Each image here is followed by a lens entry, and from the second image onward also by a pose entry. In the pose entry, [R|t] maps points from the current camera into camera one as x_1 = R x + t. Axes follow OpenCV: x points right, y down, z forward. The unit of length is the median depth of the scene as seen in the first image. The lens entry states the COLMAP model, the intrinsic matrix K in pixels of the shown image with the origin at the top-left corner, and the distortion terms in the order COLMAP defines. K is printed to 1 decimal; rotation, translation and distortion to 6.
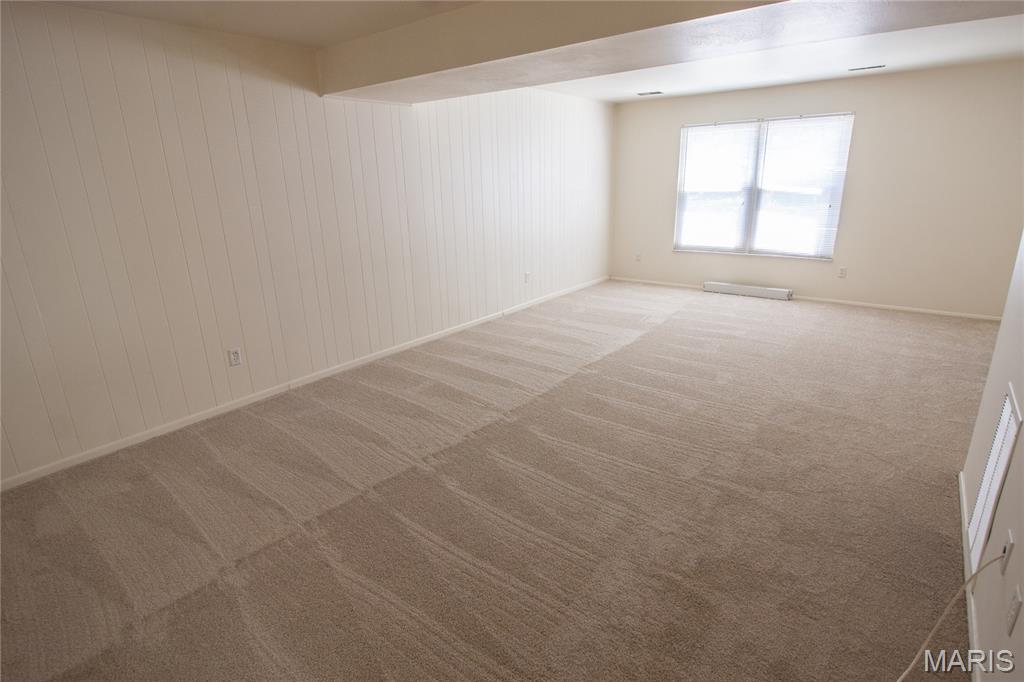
lens RADIAL K [[523.4, 0, 513.2], [0, 523.4, 336.8], [0, 0, 1]] dist [-0.004051, -0.000700]
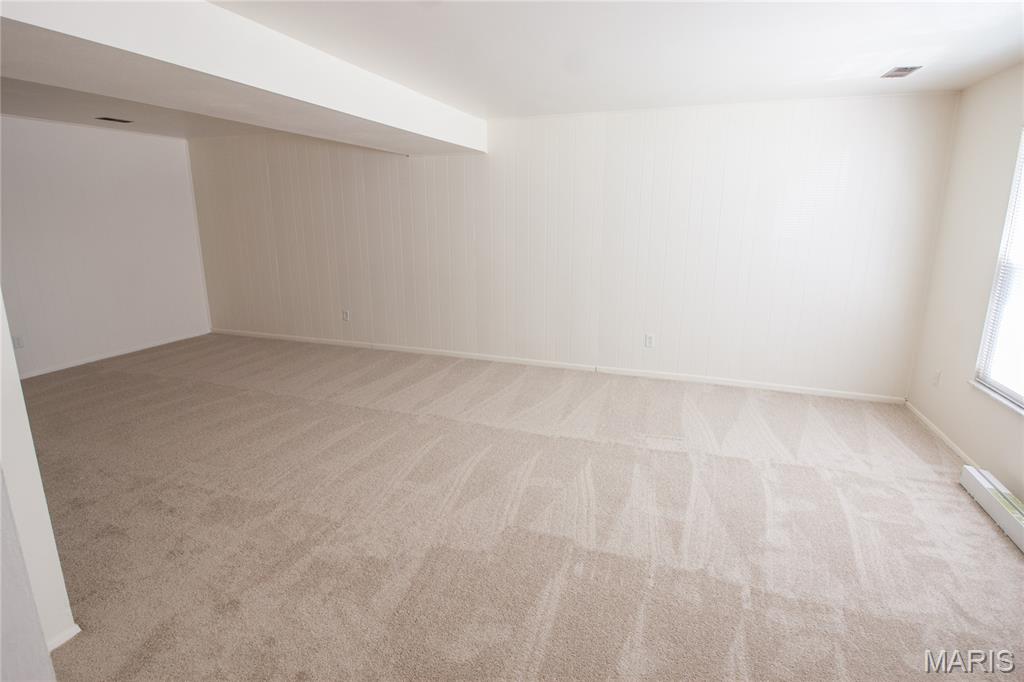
lens RADIAL K [[523.4, 0, 511.9], [0, 523.4, 337.9], [0, 0, 1]] dist [-0.004051, -0.000700]
pose [[0.294023, 0.250840, -0.922296, 0.931994], [-0.282969, 0.944535, 0.166679, -0.252971], [0.912950, 0.211974, 0.348696, 0.688449]]
